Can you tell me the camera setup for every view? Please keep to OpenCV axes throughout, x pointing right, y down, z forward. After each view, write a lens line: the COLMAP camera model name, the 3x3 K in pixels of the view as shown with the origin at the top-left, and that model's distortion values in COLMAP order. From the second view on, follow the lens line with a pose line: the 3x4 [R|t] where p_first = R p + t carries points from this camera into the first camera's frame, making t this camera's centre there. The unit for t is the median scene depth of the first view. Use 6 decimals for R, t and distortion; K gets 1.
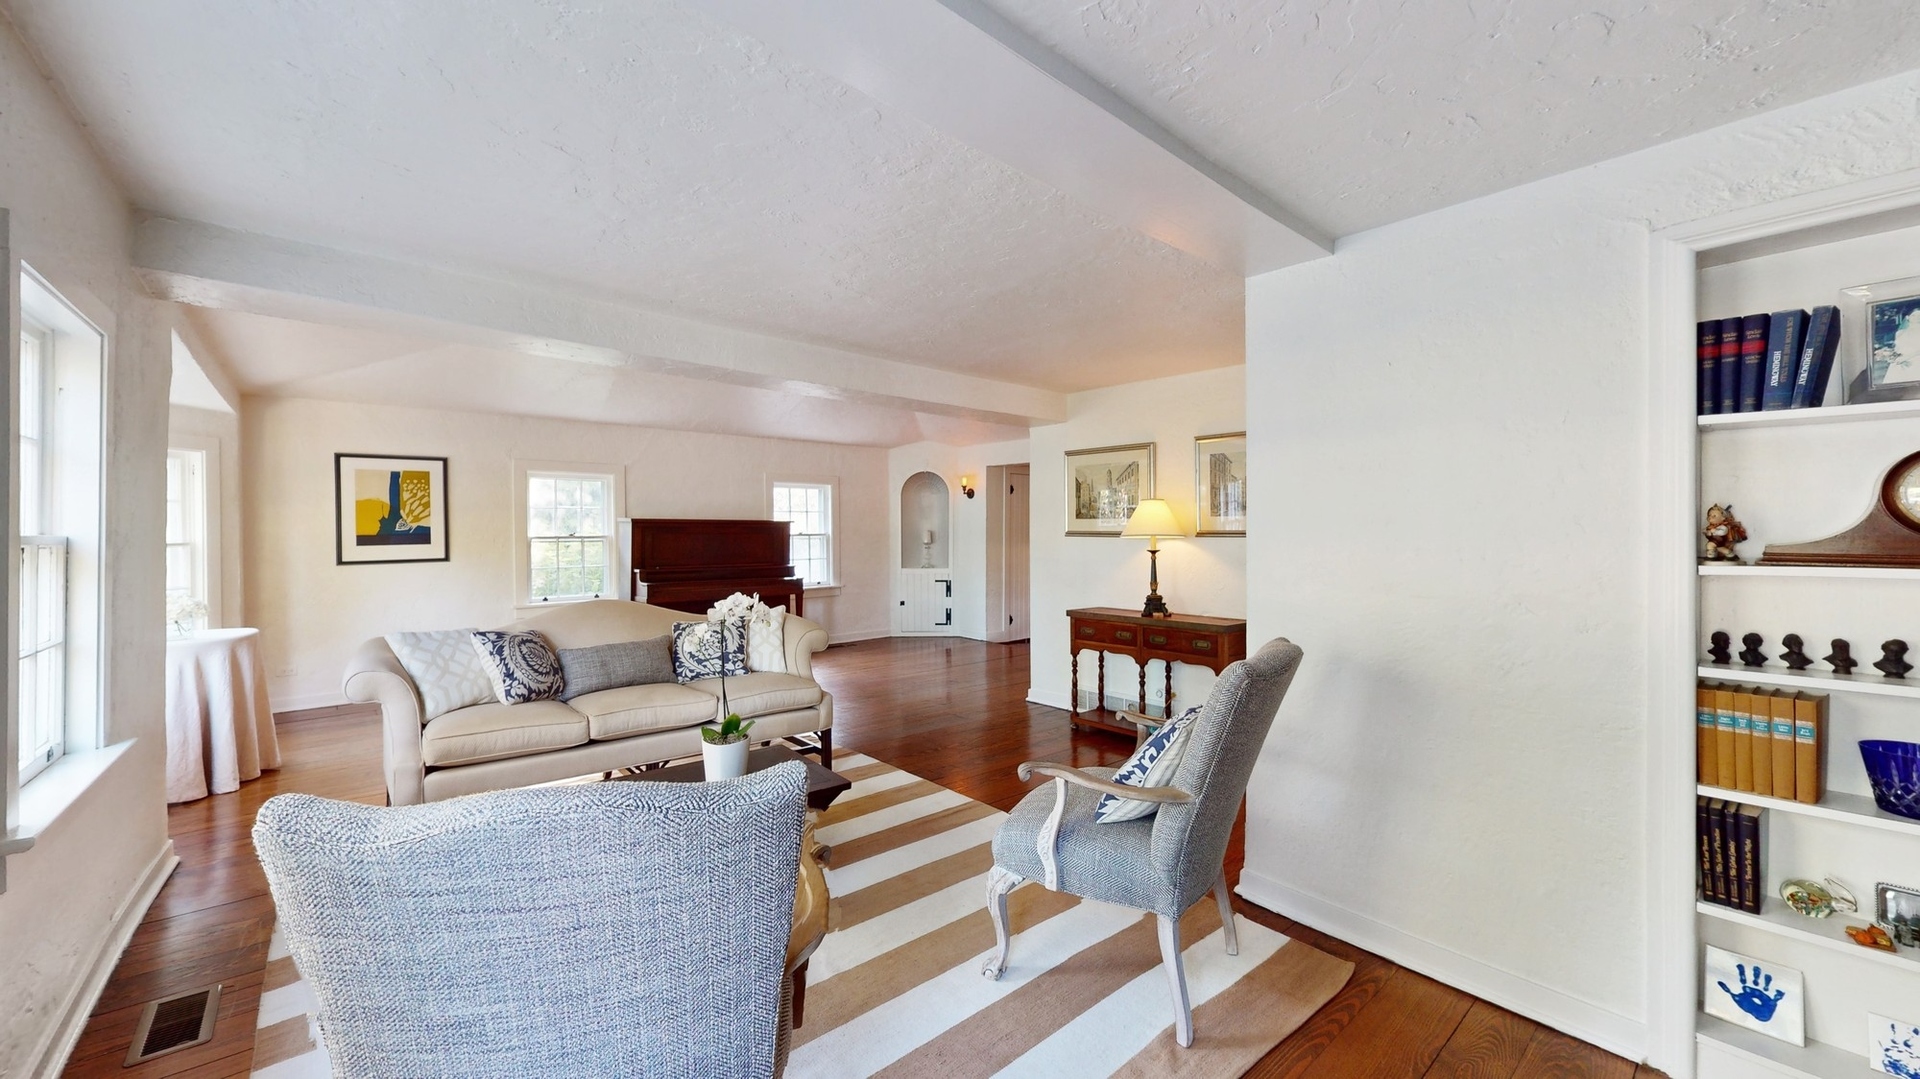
lens RADIAL K [[711.0, 0, 952.8], [0, 711.0, 533.3], [0, 0, 1]] dist [0.010698, -0.000103]
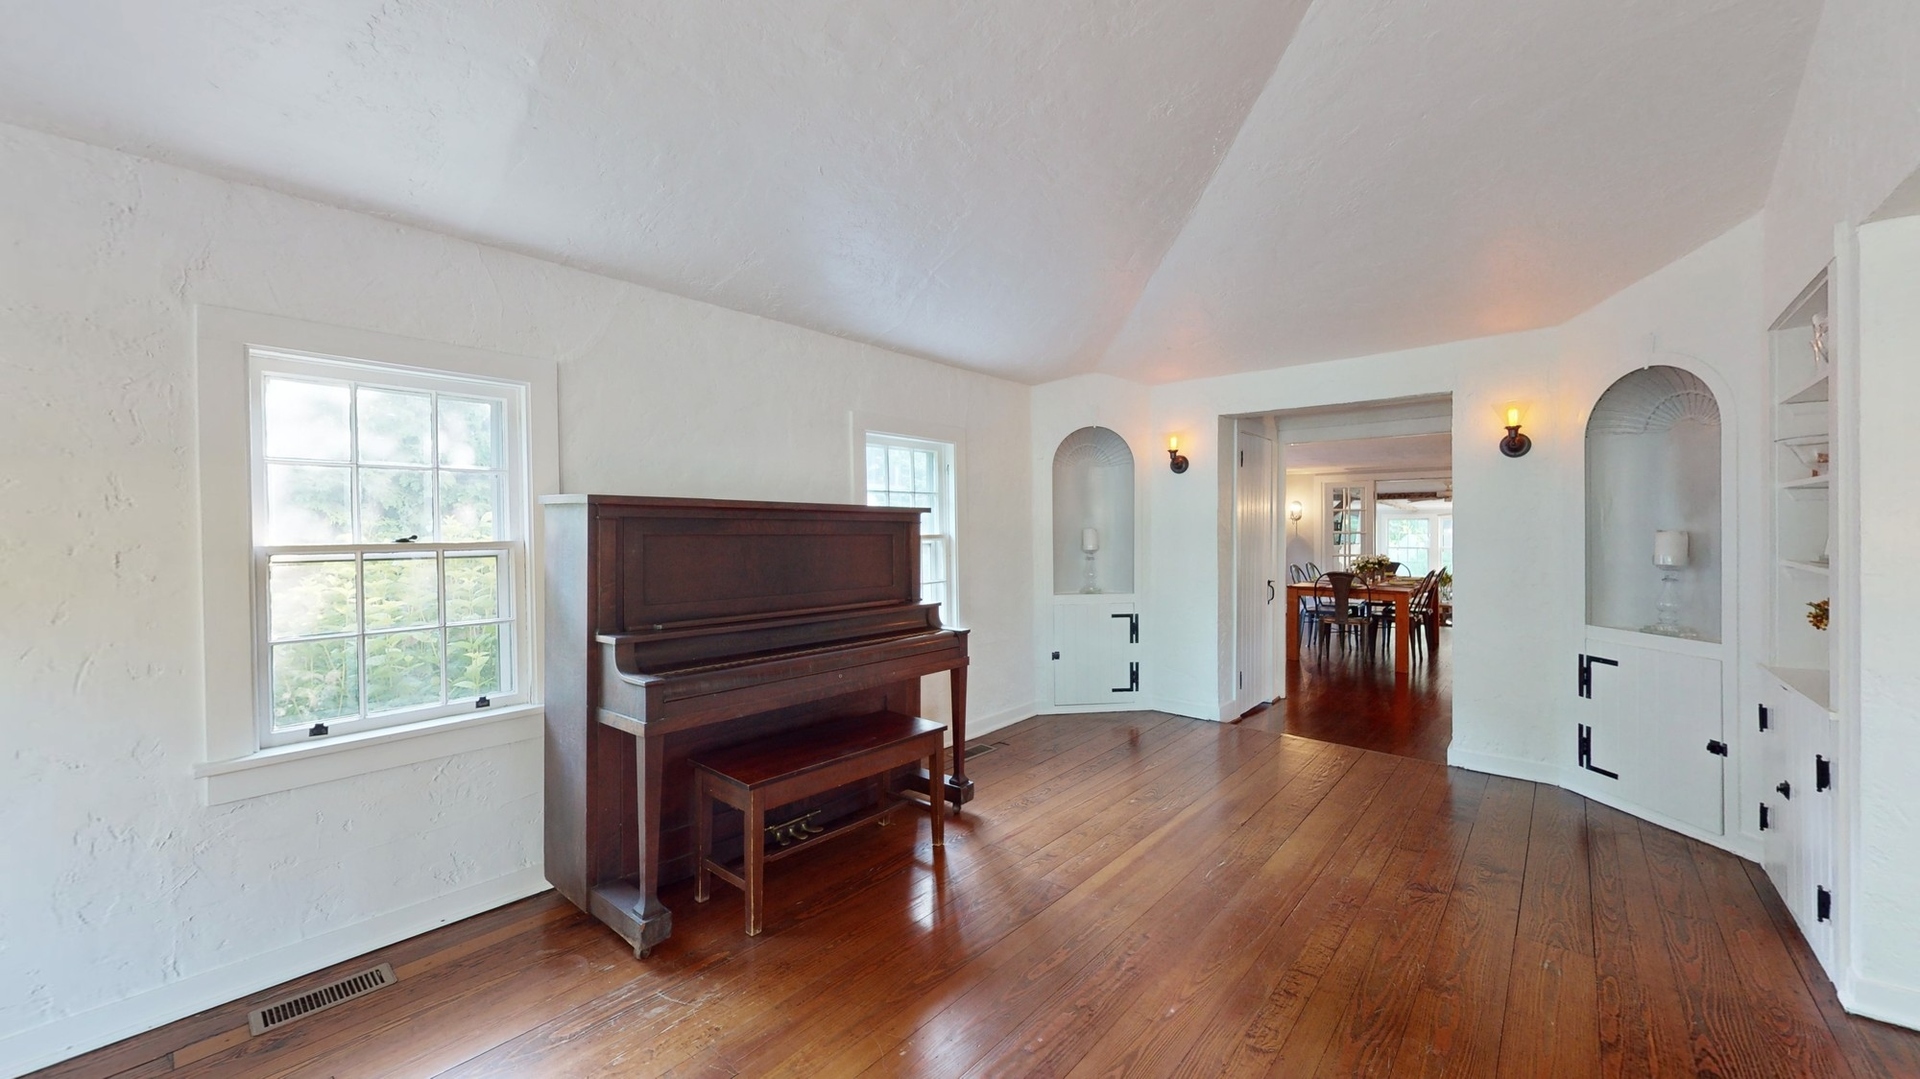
lens RADIAL K [[711.0, 0, 966.9], [0, 711.0, 540.8], [0, 0, 1]] dist [0.010698, -0.000103]
pose [[0.987509, -0.005680, 0.157461, -0.259690], [0.004166, 0.999942, 0.009946, -0.000710], [-0.157508, -0.009165, 0.987475, 0.498428]]
